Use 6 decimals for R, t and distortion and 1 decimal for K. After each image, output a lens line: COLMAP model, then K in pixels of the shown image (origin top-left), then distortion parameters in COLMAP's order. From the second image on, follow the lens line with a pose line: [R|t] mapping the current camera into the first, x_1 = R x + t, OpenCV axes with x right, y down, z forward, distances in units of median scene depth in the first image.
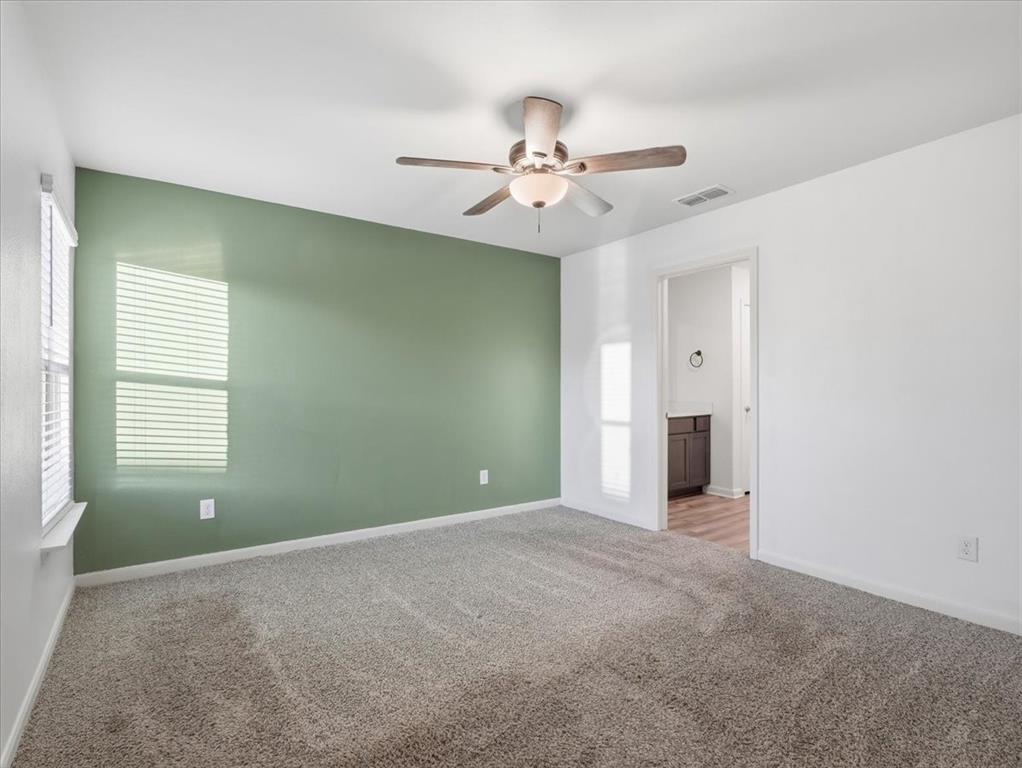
lens RADIAL K [[510.1, 0, 511.0], [0, 510.1, 384.0], [0, 0, 1]] dist [-0.000430, 0.001056]
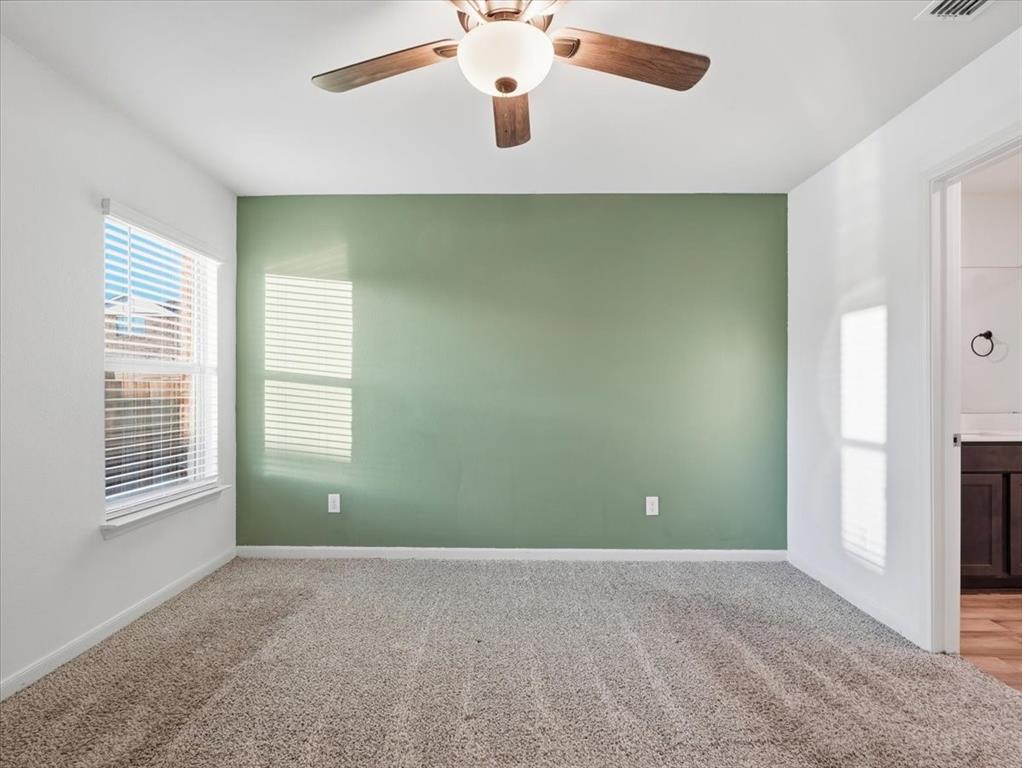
lens RADIAL K [[510.1, 0, 511.0], [0, 510.1, 384.0], [0, 0, 1]] dist [-0.000430, 0.001056]
pose [[0.809778, -0.006345, -0.586702, 0.265527], [0.002922, 0.999973, -0.006781, 0.010650], [0.586729, 0.003776, 0.809774, 0.329234]]
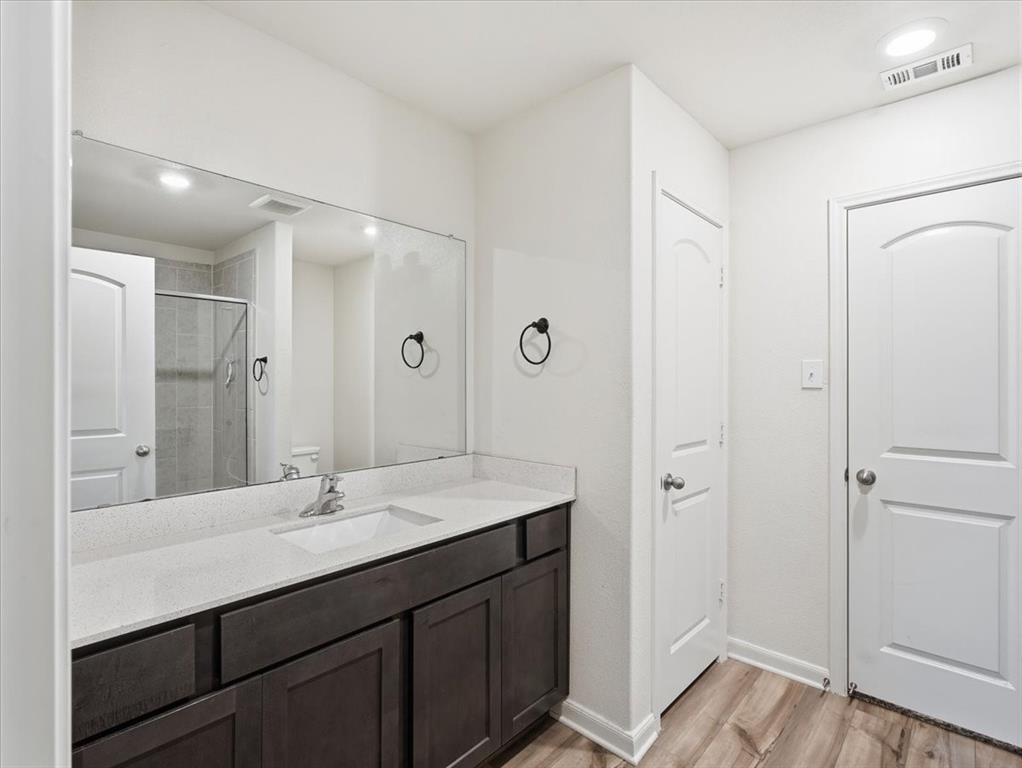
lens RADIAL K [[510.1, 0, 511.0], [0, 510.1, 384.0], [0, 0, 1]] dist [-0.000430, 0.001056]
pose [[0.976248, 0.002617, 0.216641, 0.408987], [-0.004417, 0.999960, 0.007825, -0.033112], [-0.216612, -0.008596, 0.976220, 0.992128]]
